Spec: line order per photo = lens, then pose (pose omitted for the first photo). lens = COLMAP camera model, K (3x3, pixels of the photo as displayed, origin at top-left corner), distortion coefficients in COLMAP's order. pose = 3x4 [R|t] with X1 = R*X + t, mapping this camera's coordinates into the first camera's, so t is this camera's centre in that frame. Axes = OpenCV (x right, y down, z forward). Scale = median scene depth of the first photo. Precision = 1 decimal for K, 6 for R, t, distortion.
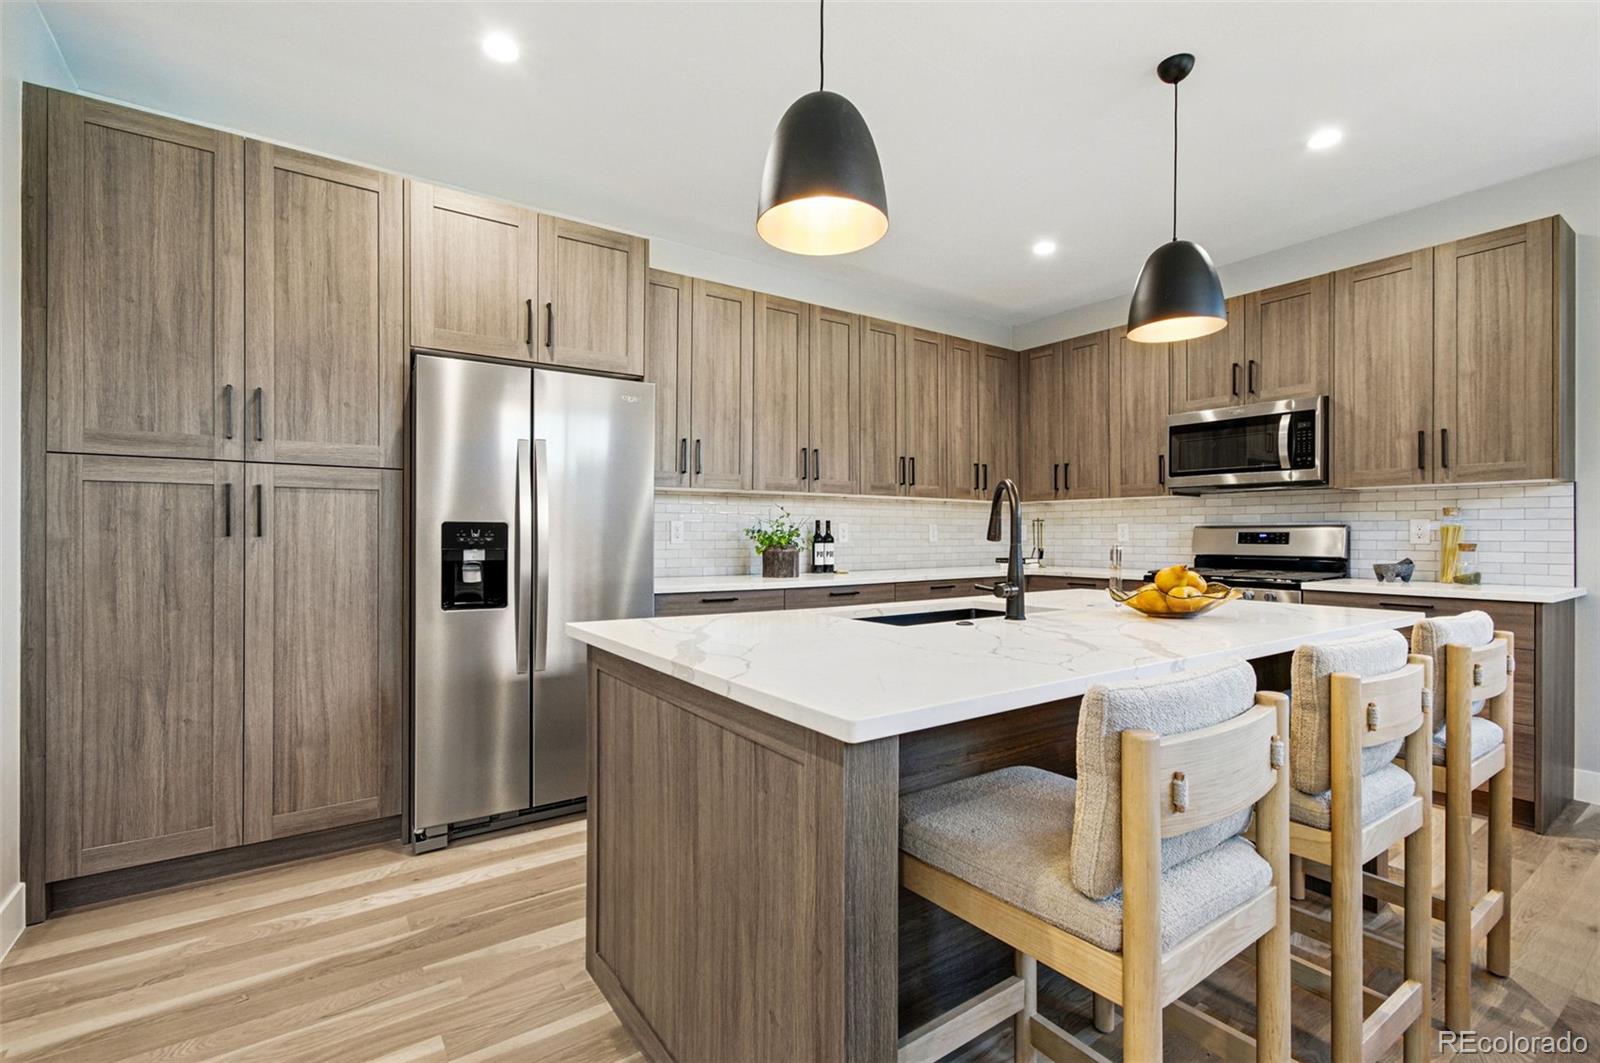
lens RADIAL K [[717.3, 0, 771.5], [0, 717.3, 527.8], [0, 0, 1]] dist [-0.000632, -0.000048]
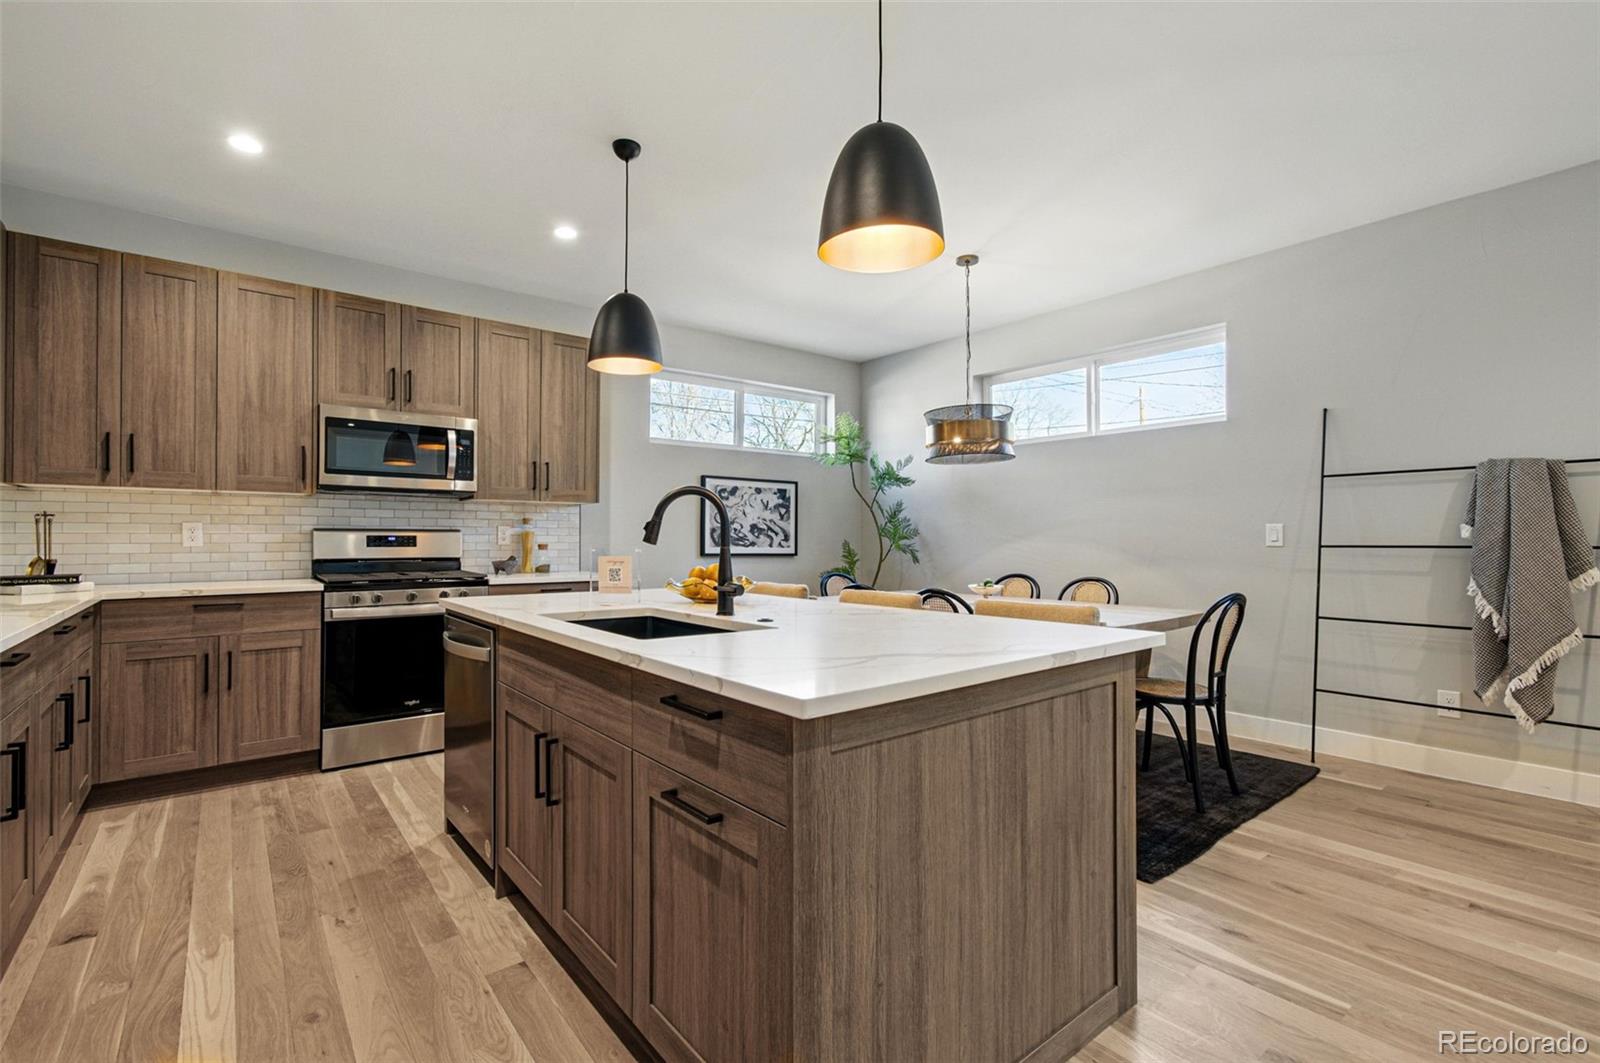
lens RADIAL K [[711.8, 0, 805.9], [0, 711.8, 528.6], [0, 0, 1]] dist [0.014533, -0.000034]
pose [[-0.091873, 0.014693, 0.995662, -0.396683], [-0.009955, 0.999828, -0.015673, 0.006456], [-0.995721, -0.011351, -0.091711, 0.495596]]
